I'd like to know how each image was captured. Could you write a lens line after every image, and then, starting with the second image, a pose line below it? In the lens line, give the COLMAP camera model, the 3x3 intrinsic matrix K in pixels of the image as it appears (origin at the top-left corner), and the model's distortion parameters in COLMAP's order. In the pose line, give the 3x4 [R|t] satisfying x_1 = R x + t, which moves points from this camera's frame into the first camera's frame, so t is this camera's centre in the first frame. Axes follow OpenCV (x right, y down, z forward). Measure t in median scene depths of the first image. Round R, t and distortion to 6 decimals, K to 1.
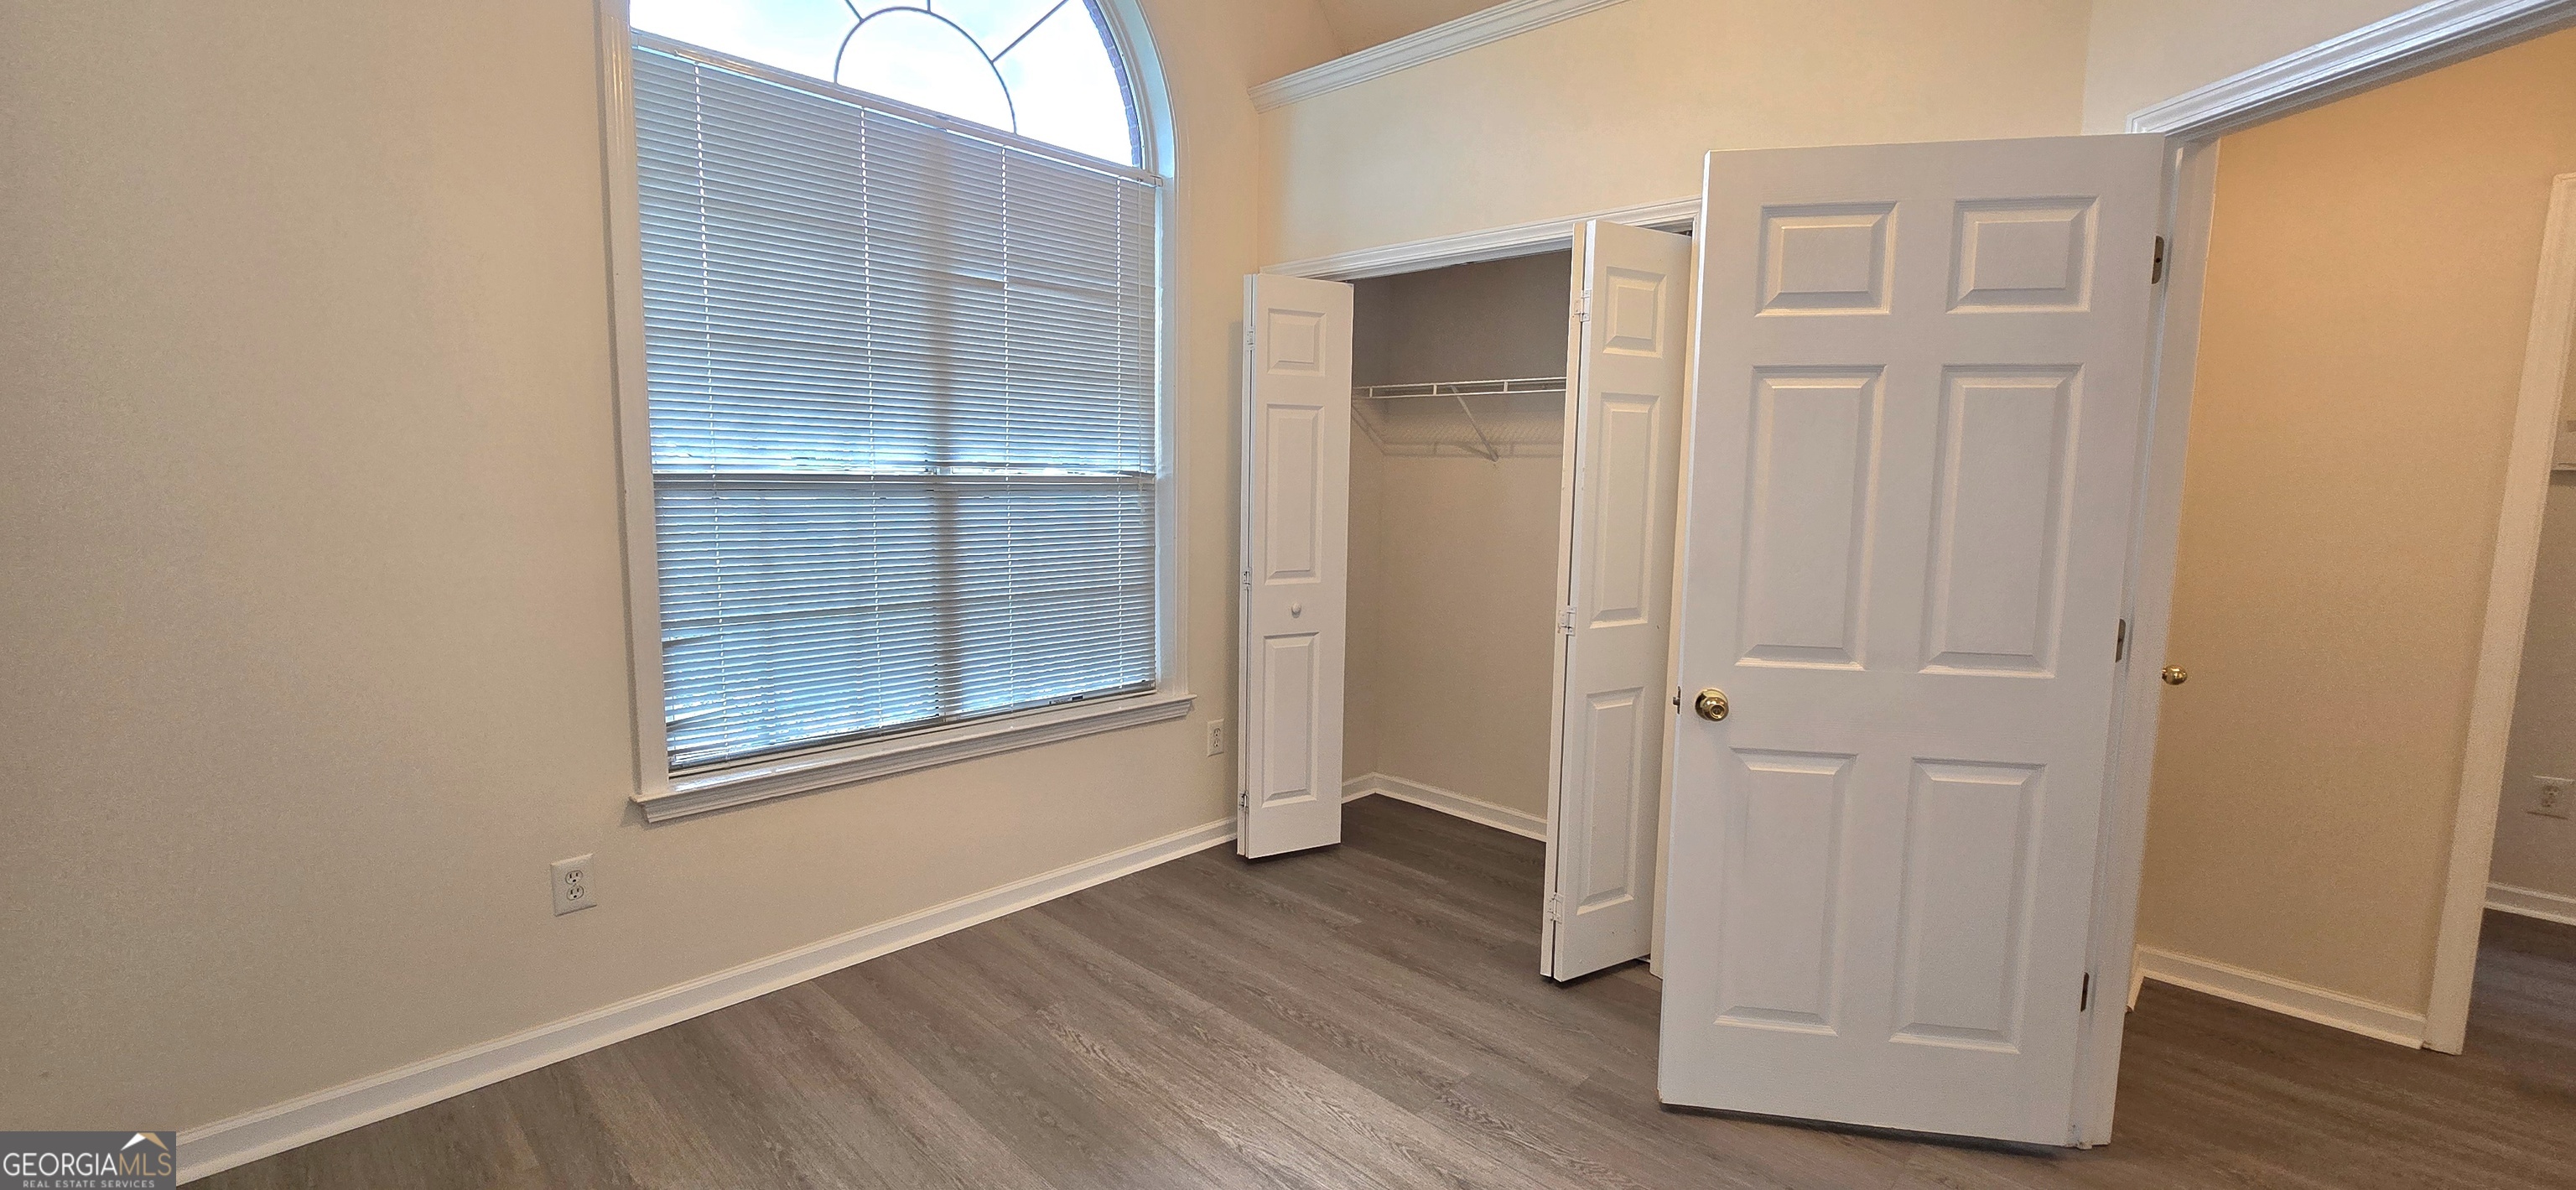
lens RADIAL K [[1054.4, 0, 1285.3], [0, 1054.4, 585.9], [0, 0, 1]] dist [-0.002956, 0.000311]
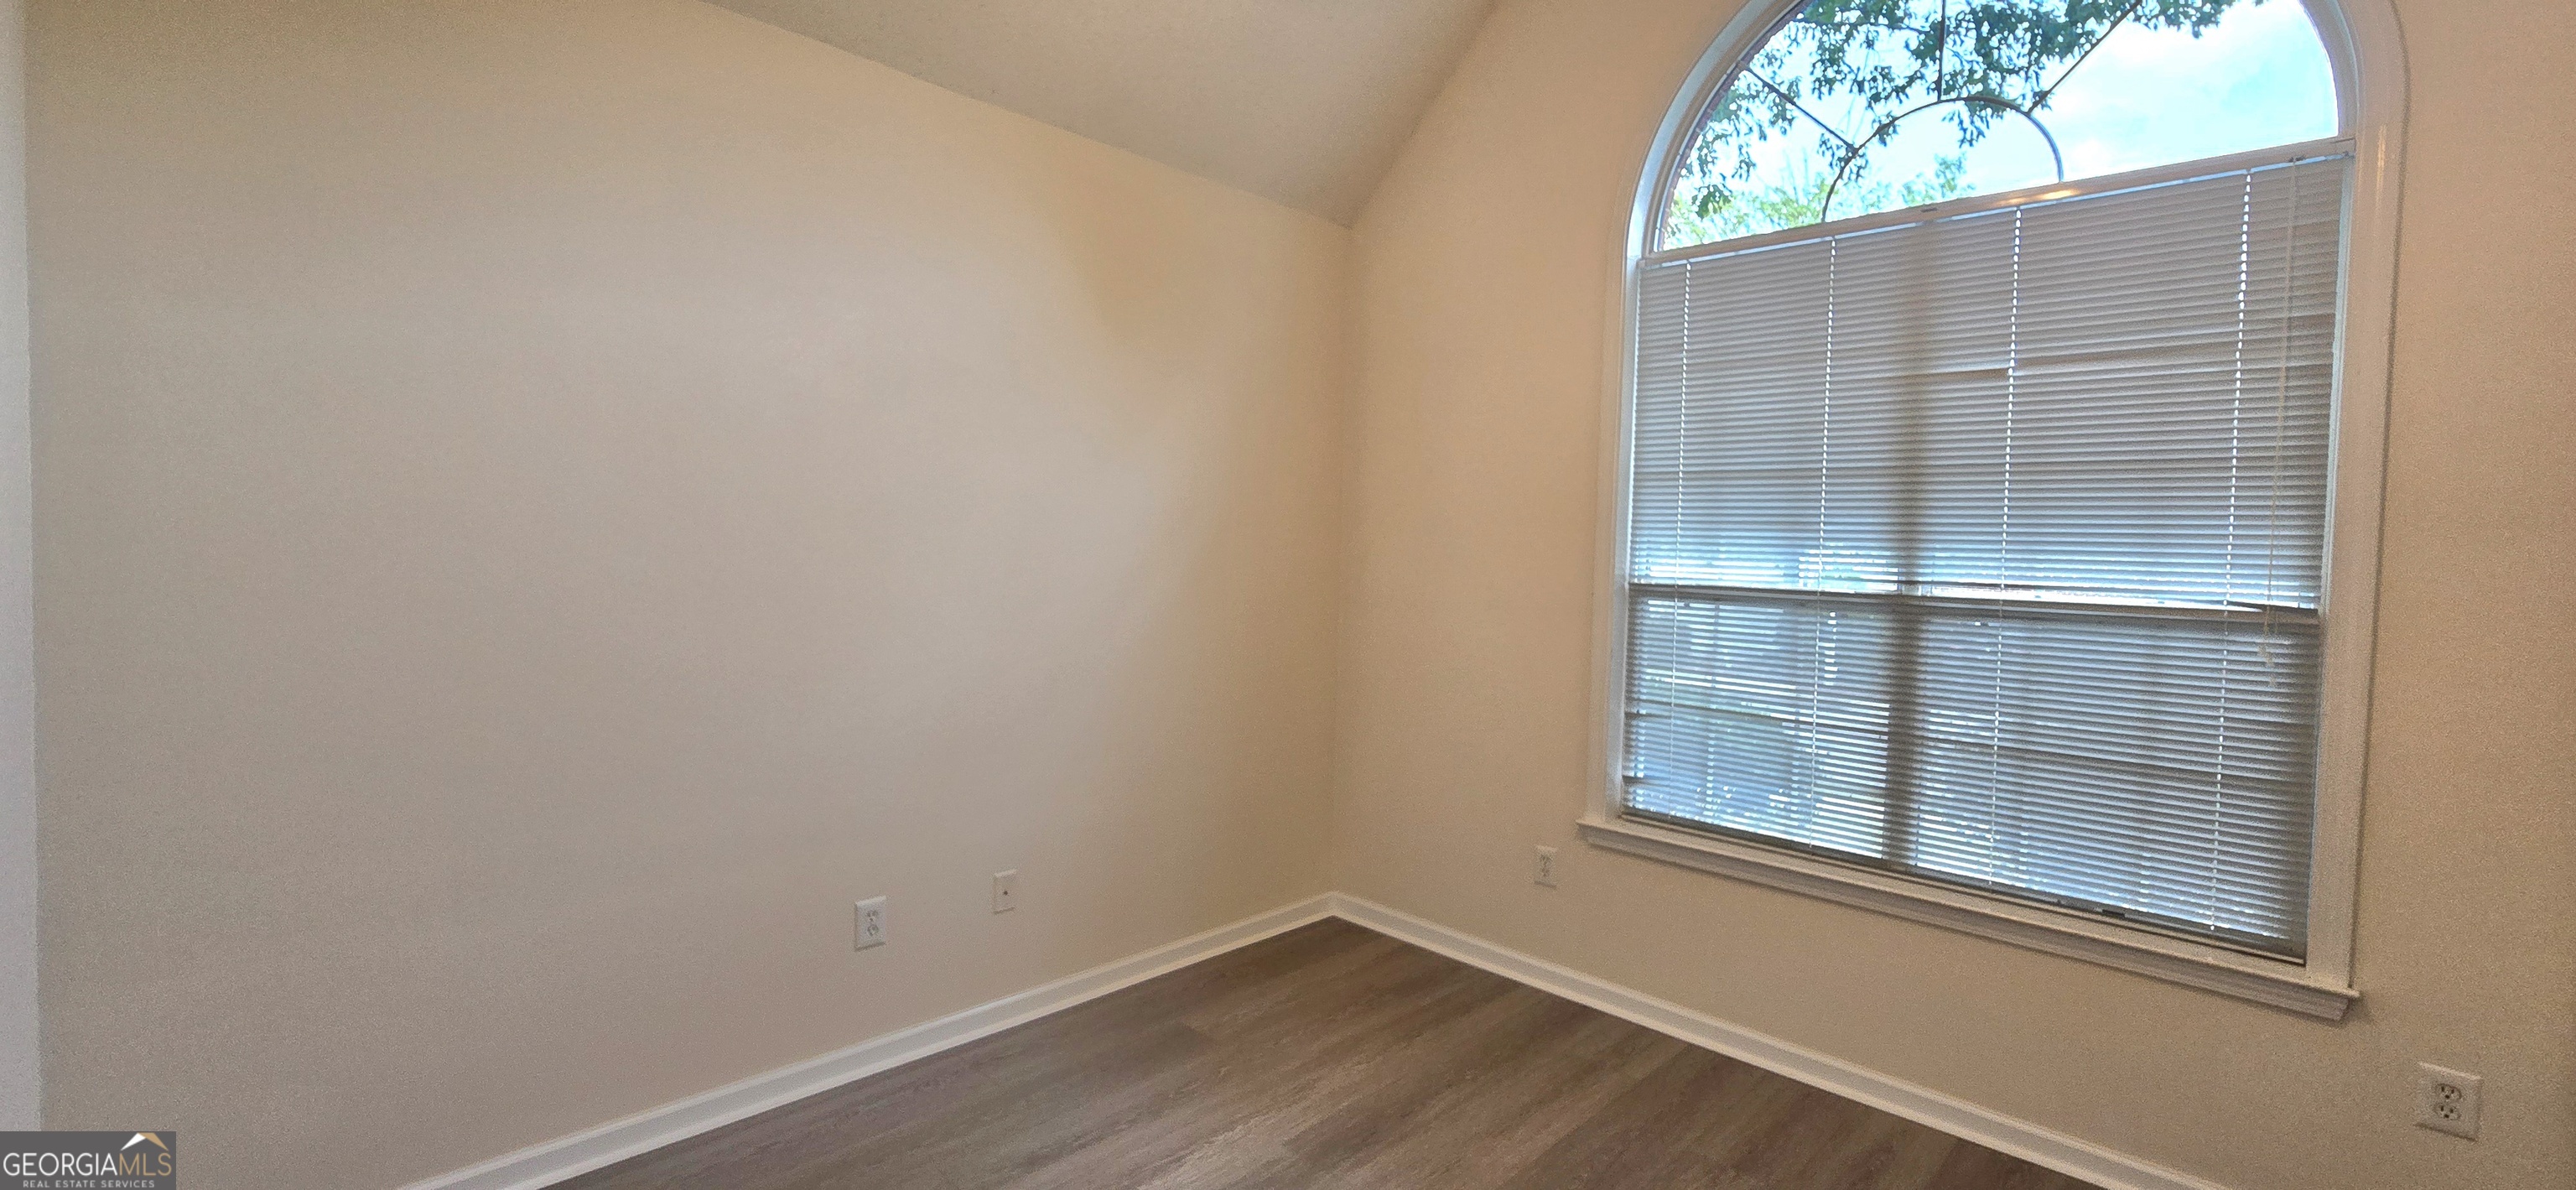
lens RADIAL K [[1054.4, 0, 1285.3], [0, 1054.4, 585.9], [0, 0, 1]] dist [-0.002956, 0.000311]
pose [[-0.002038, 0.019532, -0.999807, 0.591263], [-0.139206, 0.990069, 0.019626, -0.056603], [0.990261, 0.139220, 0.000701, 0.475151]]
